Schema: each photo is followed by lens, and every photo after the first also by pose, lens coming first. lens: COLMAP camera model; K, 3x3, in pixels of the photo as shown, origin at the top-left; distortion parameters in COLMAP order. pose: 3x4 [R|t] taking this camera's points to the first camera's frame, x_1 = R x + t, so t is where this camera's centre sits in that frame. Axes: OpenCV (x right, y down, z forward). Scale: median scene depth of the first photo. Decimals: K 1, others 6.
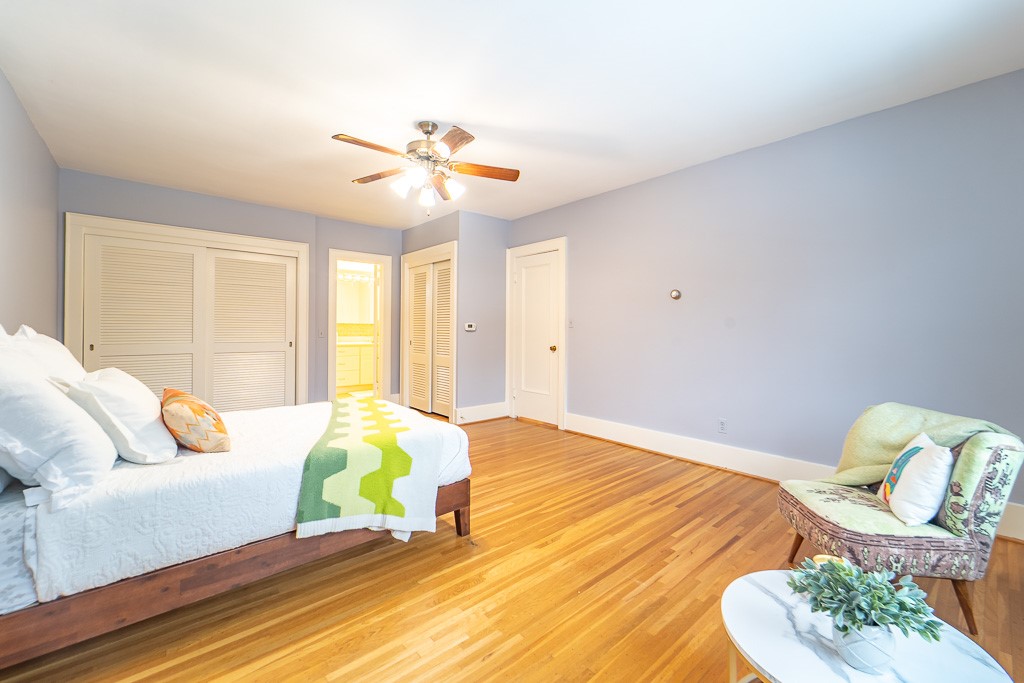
lens RADIAL K [[416.1, 0, 511.8], [0, 416.1, 327.4], [0, 0, 1]] dist [0.001120, 0.000151]
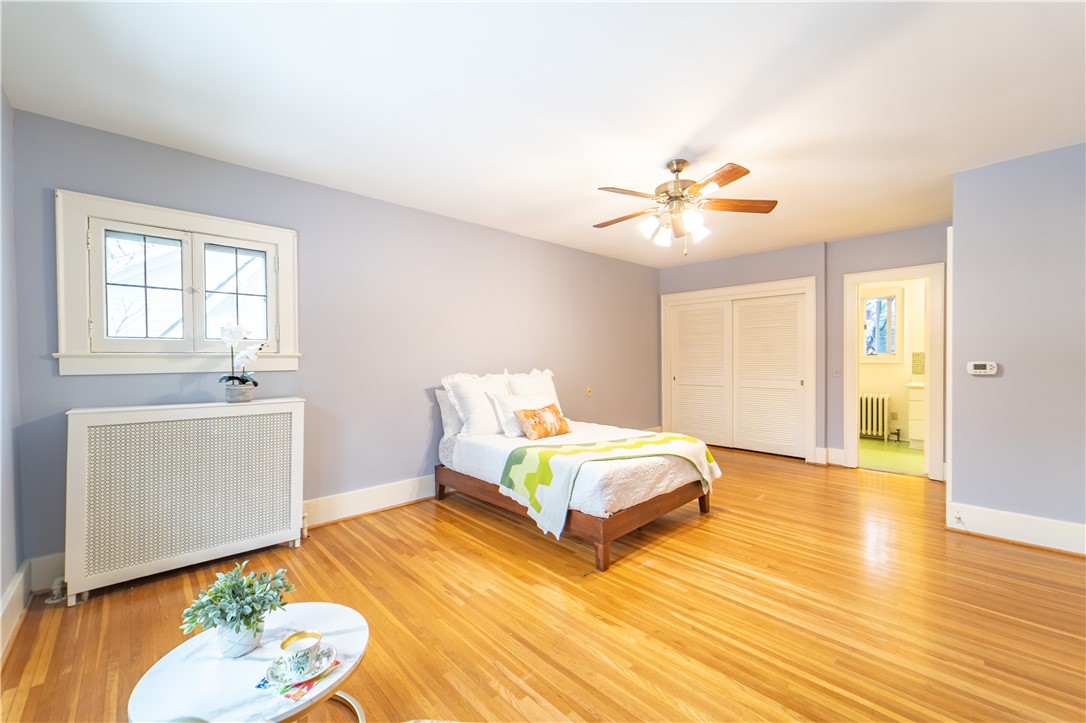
lens RADIAL K [[433.8, 0, 565.4], [0, 433.8, 365.0], [0, 0, 1]] dist [-0.001446, -0.000170]
pose [[0.064204, 0.007861, -0.997906, 1.167196], [0.009294, 0.999921, 0.008475, -0.040990], [0.997894, -0.009818, 0.064125, 1.004435]]
